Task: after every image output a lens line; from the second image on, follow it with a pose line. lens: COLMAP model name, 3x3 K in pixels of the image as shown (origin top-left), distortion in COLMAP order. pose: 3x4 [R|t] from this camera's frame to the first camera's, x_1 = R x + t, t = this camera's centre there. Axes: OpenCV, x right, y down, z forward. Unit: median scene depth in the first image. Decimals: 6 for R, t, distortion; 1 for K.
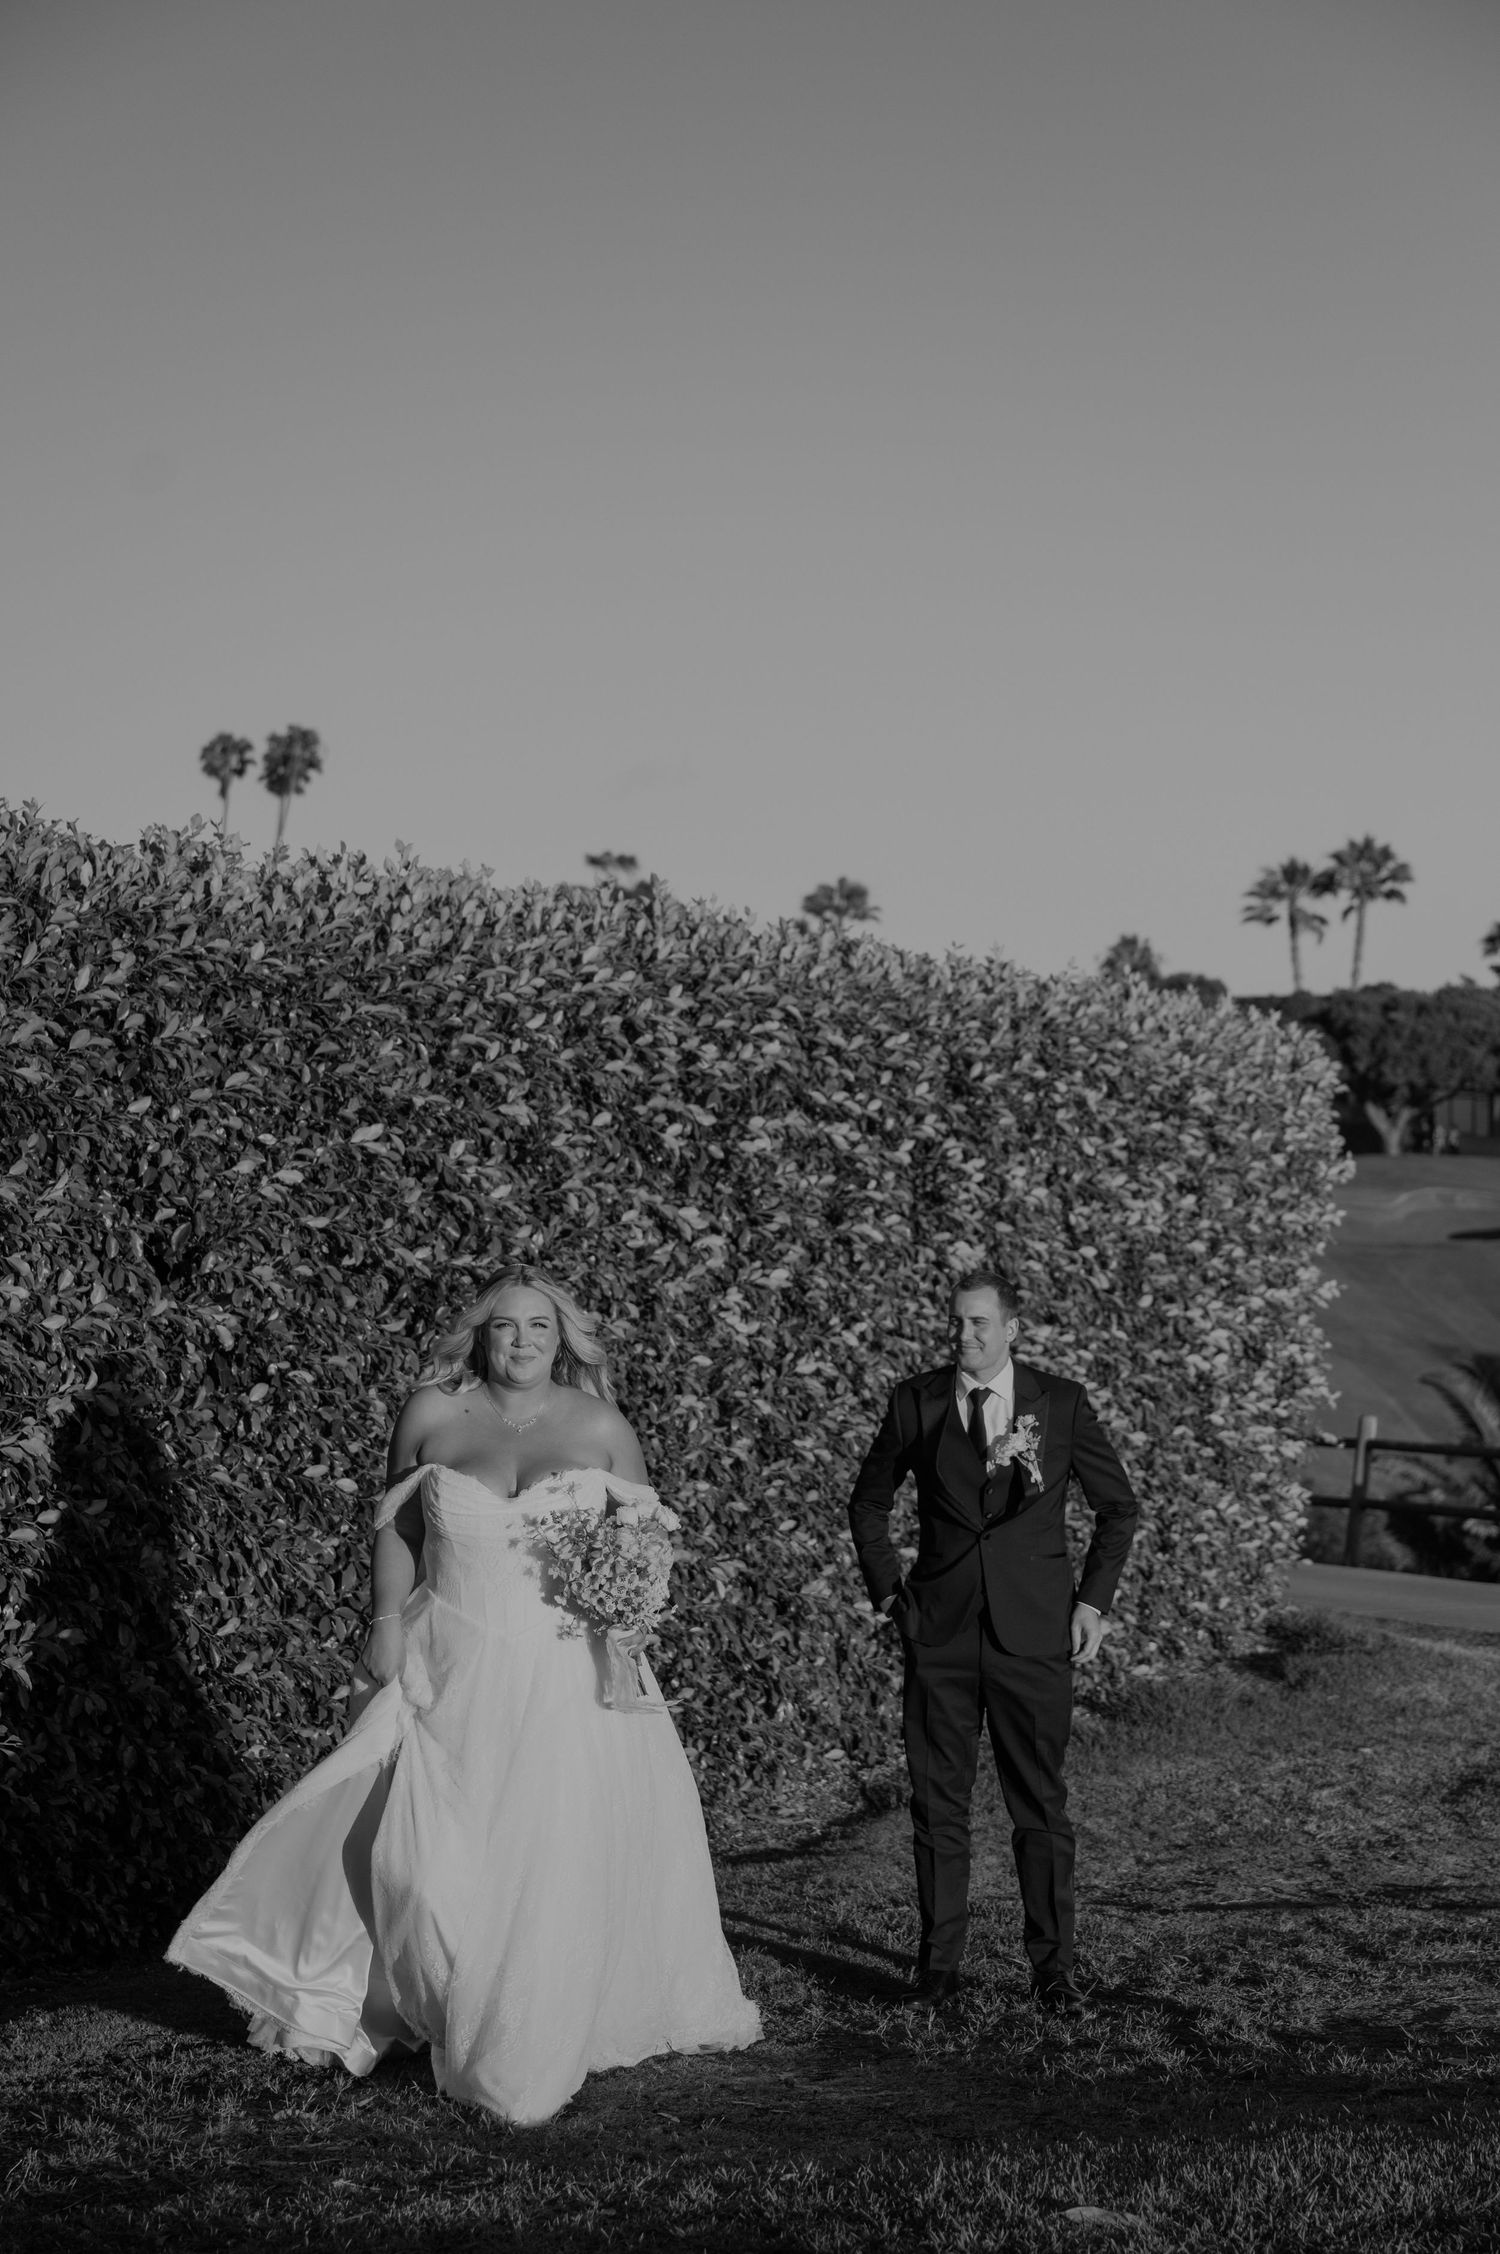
lens RADIAL K [[3433.9, 0, 751.9], [0, 3433.9, 1122.8], [0, 0, 1]] dist [-0.019758, 0.000000]
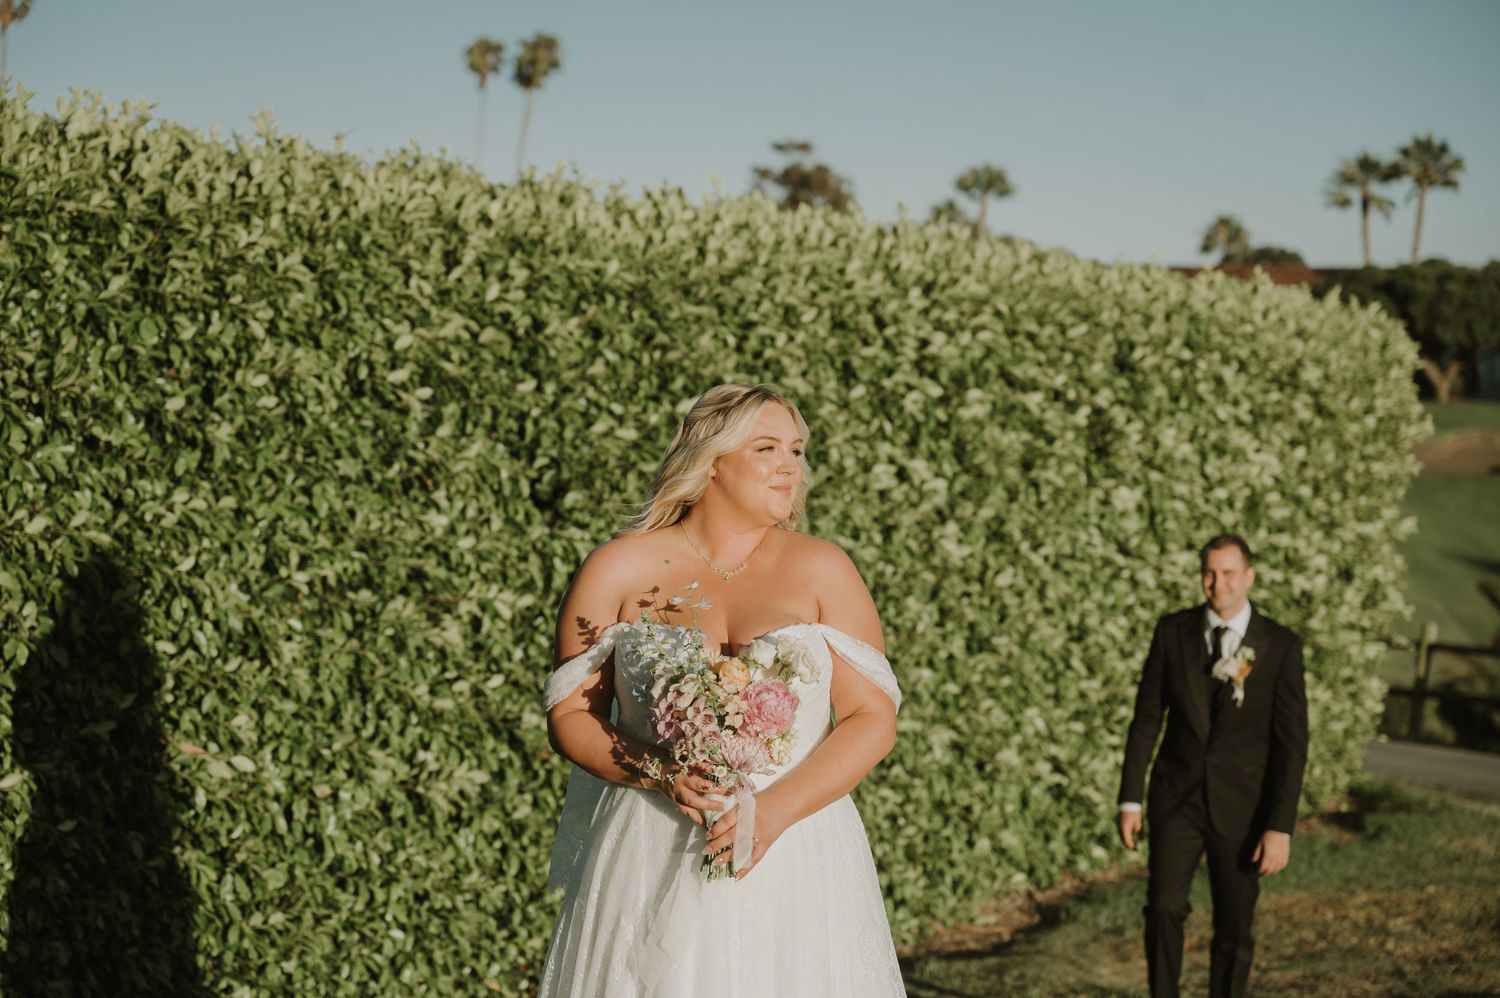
lens RADIAL K [[2827.5, 0, 708.7], [0, 2827.5, 493.9], [0, 0, 1]] dist [-0.003931, 0.000000]
pose [[0.997505, 0.019452, -0.067869, -0.024404], [-0.016232, 0.998731, 0.047675, -0.011595], [0.068710, -0.046454, 0.996555, -0.072320]]
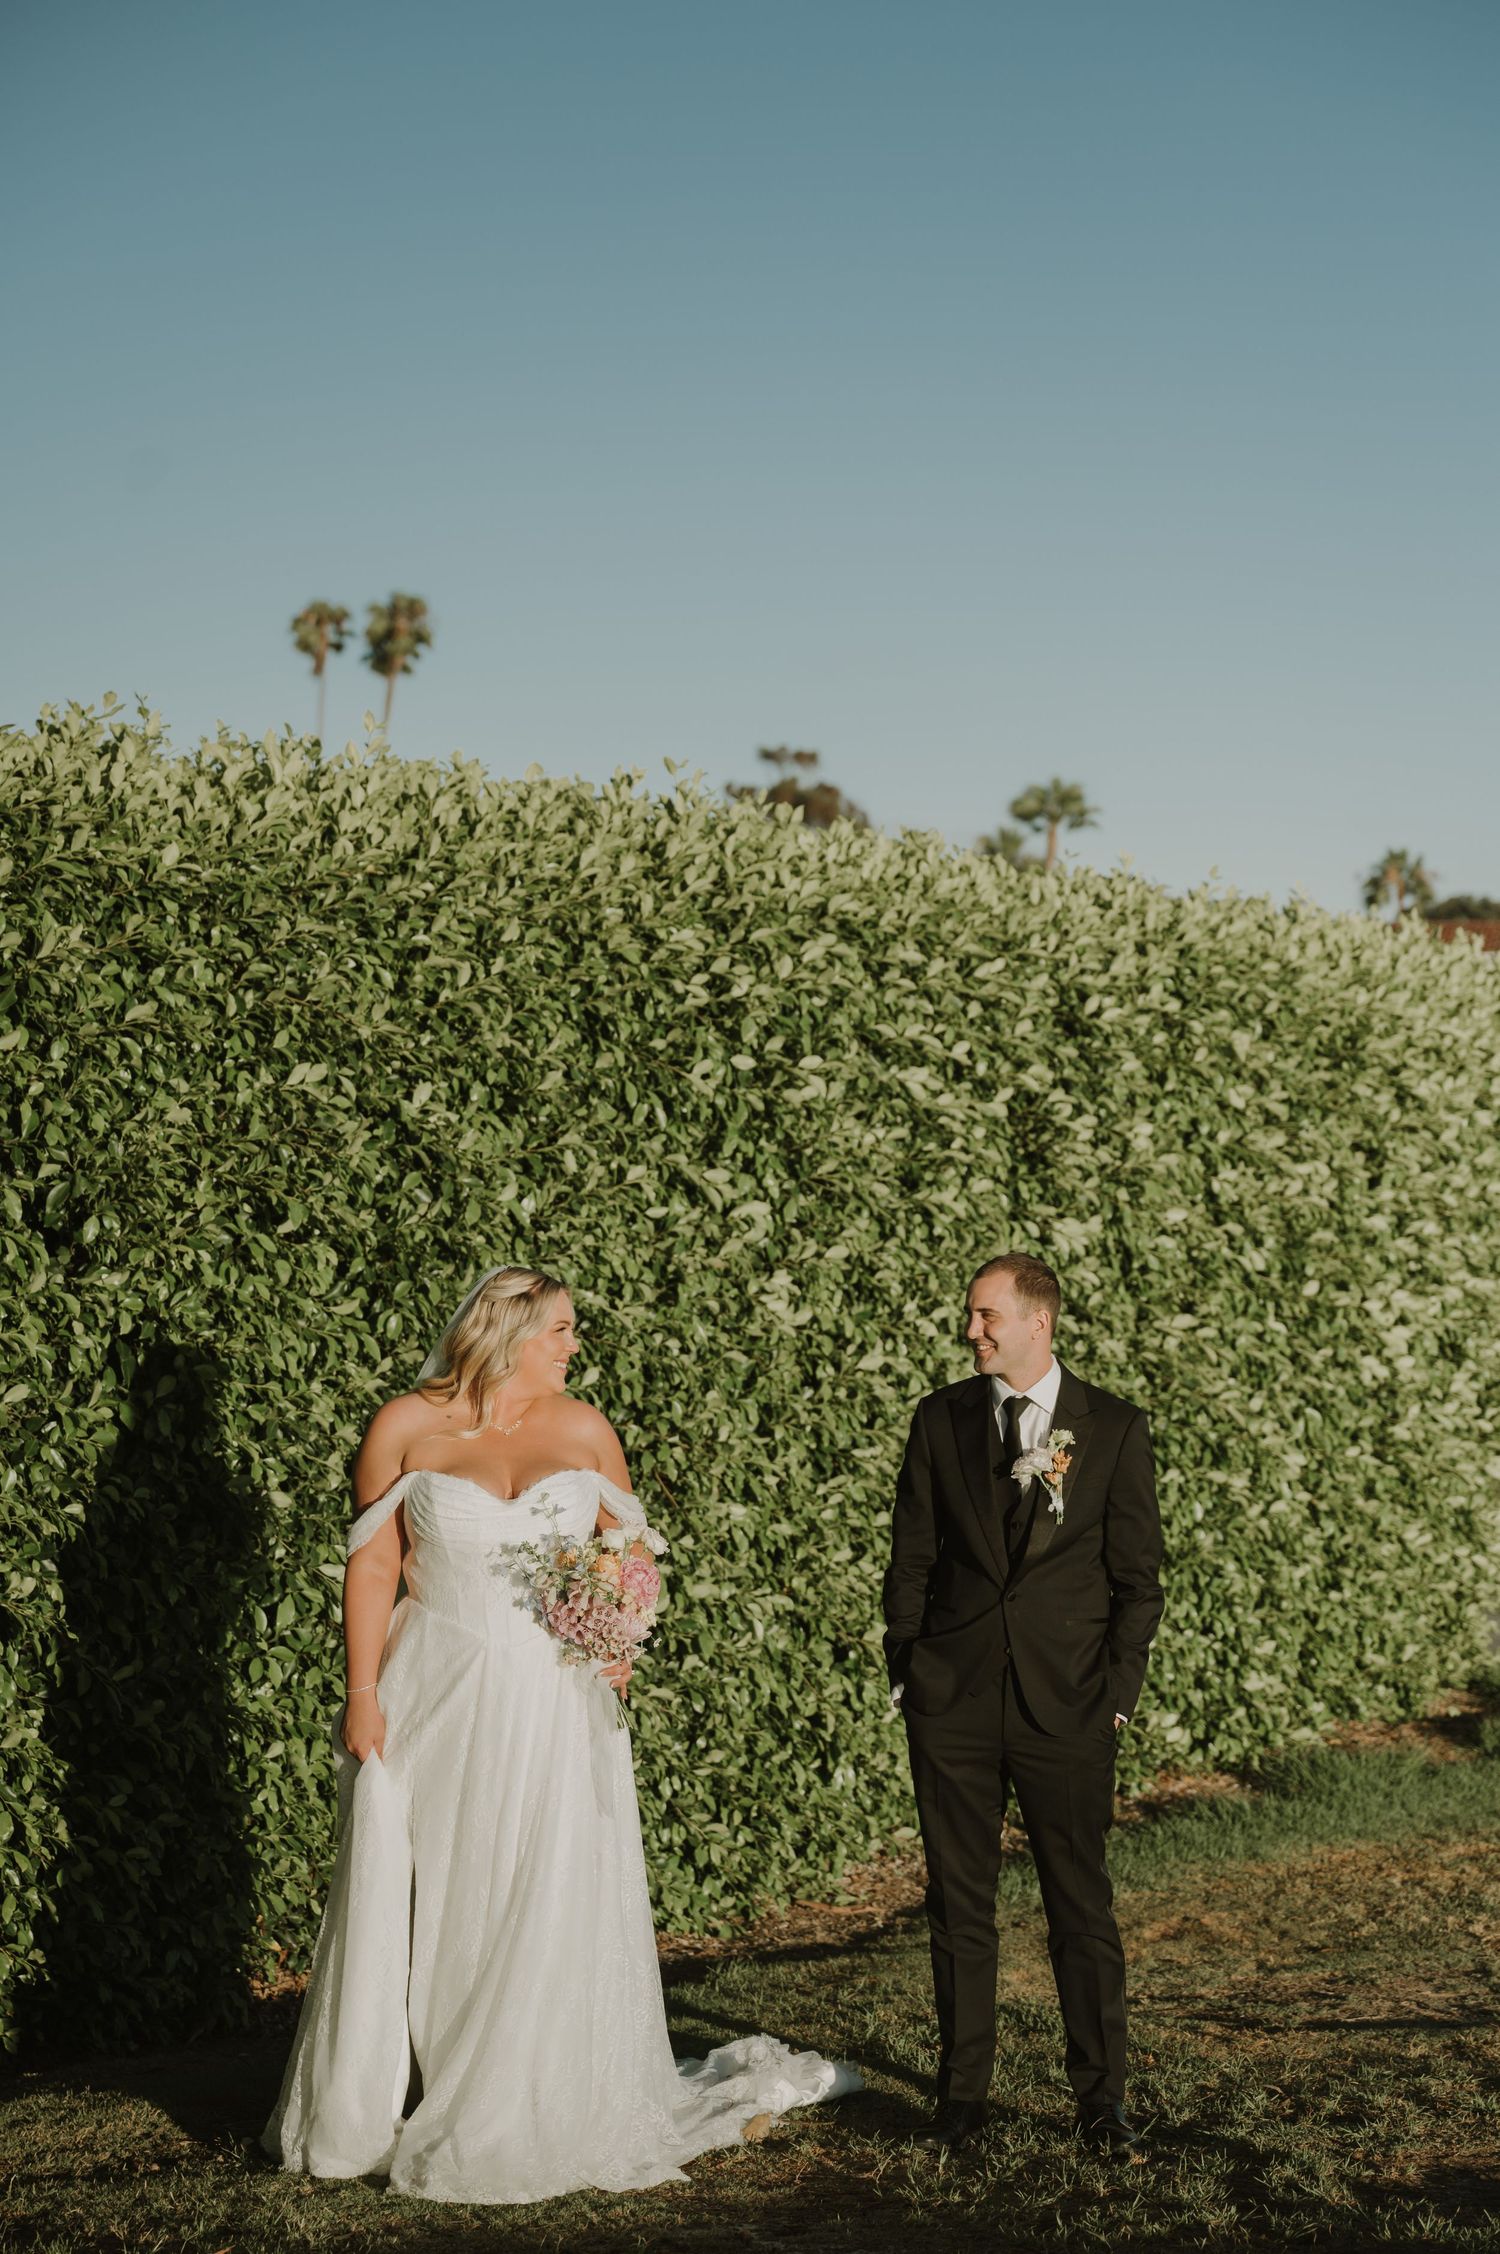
lens RADIAL K [[4077.5, 0, 750.5], [0, 4077.5, 1140.6], [0, 0, 1]] dist [-0.073868, 0.000000]
pose [[0.998765, 0.008792, -0.048890, 0.035166], [-0.007921, 0.999807, 0.017989, 0.000222], [0.049039, -0.017579, 0.998642, 0.022114]]
